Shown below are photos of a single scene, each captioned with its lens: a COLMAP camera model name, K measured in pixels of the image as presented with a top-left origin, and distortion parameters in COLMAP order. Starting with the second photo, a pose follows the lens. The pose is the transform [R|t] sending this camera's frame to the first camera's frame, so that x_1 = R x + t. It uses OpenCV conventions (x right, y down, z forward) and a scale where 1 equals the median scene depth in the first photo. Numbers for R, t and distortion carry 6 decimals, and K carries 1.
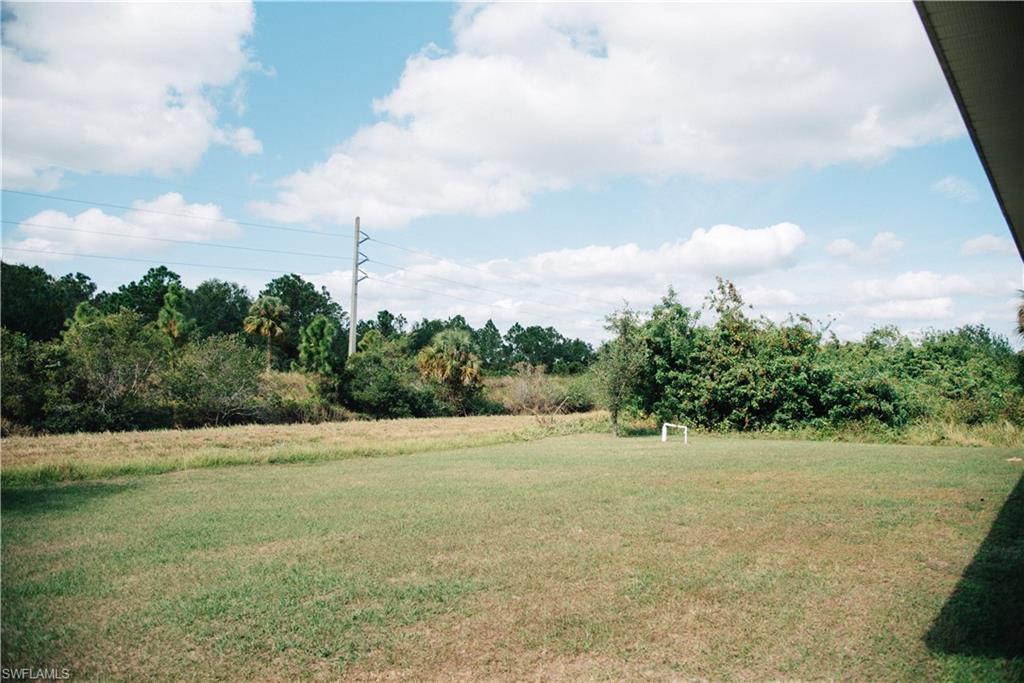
lens RADIAL K [[717.4, 0, 513.6], [0, 717.4, 338.4], [0, 0, 1]] dist [-0.065712, 0.007810]
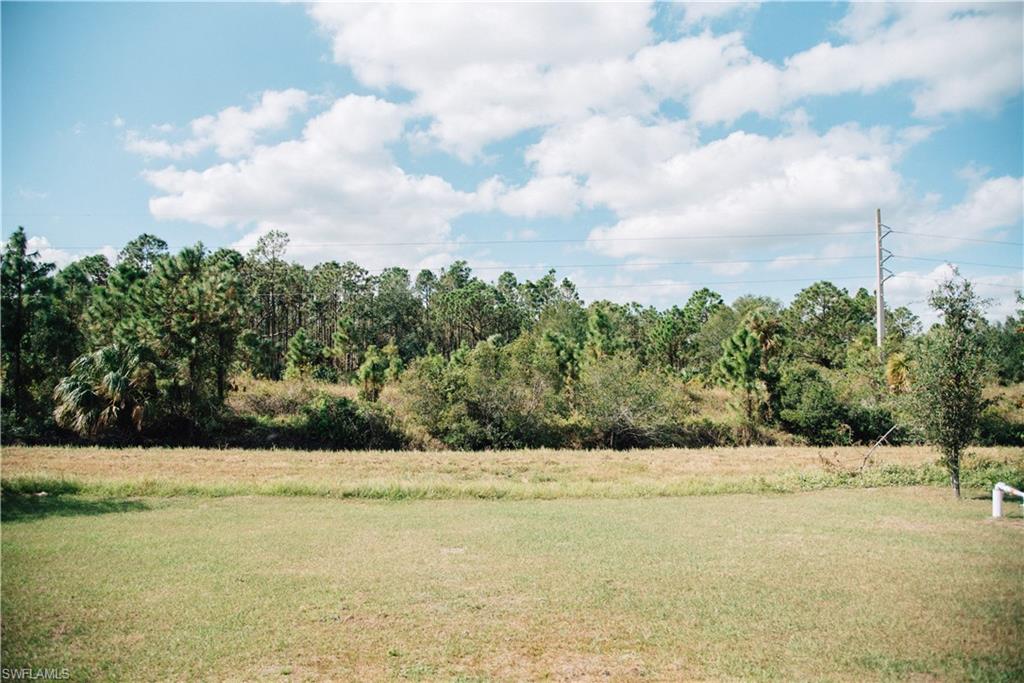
lens RADIAL K [[717.4, 0, 512.0], [0, 717.4, 340.2], [0, 0, 1]] dist [-0.065712, 0.007810]
pose [[0.714071, -0.060050, -0.697493, 0.136830], [0.046679, 0.998181, -0.038149, 0.008740], [0.698515, -0.005317, 0.715575, 0.169943]]
